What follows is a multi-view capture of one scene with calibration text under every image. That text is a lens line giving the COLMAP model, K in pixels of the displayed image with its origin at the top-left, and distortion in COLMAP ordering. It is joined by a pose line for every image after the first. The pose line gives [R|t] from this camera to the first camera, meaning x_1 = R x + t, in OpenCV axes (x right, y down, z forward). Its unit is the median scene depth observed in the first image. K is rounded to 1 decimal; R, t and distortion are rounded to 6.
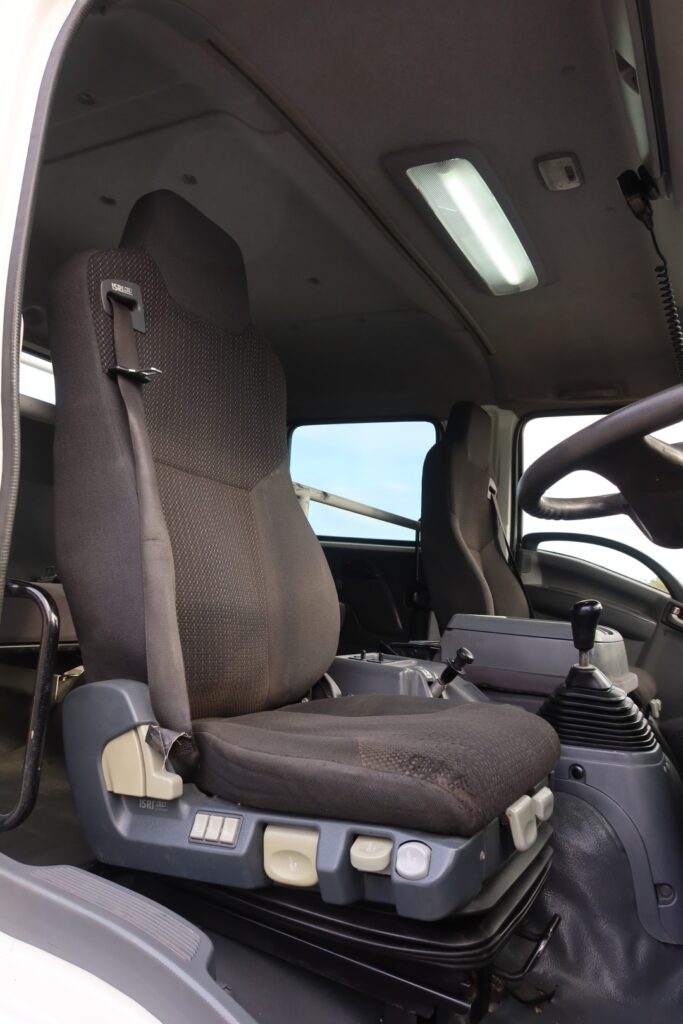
lens RADIAL K [[708.3, 0, 345.1], [0, 708.3, 515.5], [0, 0, 1]] dist [-0.030495, 0.008888]
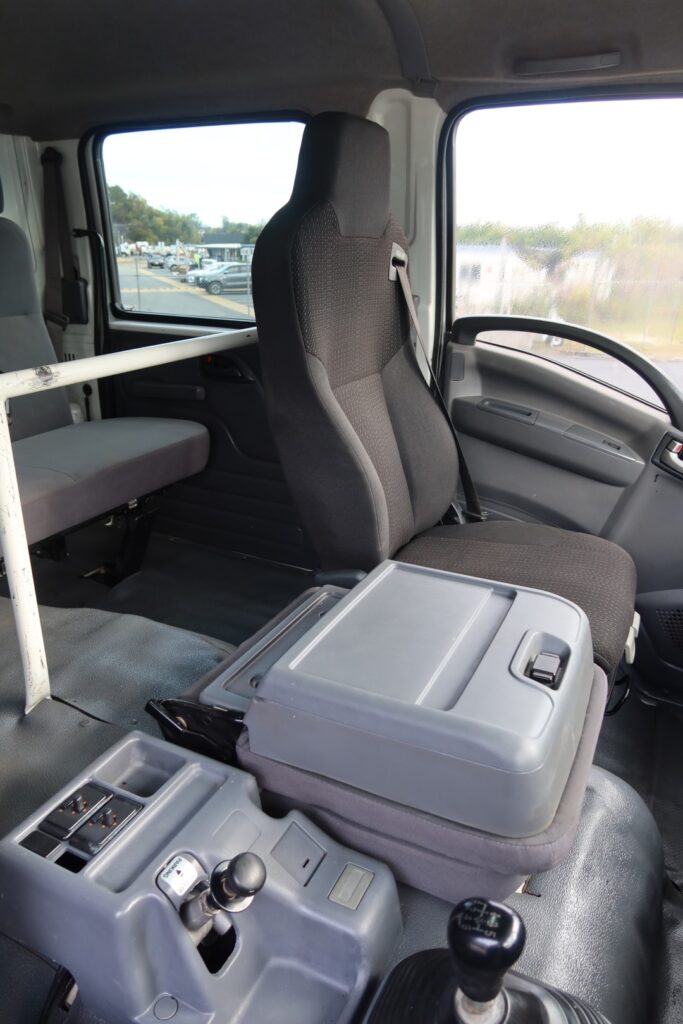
lens RADIAL K [[708.3, 0, 345.1], [0, 708.3, 515.5], [0, 0, 1]] dist [-0.030495, 0.008888]
pose [[0.995988, -0.089137, 0.007928, 0.138099], [0.075853, 0.887911, 0.453718, -0.119902], [-0.047482, -0.451296, 0.891110, 0.366040]]
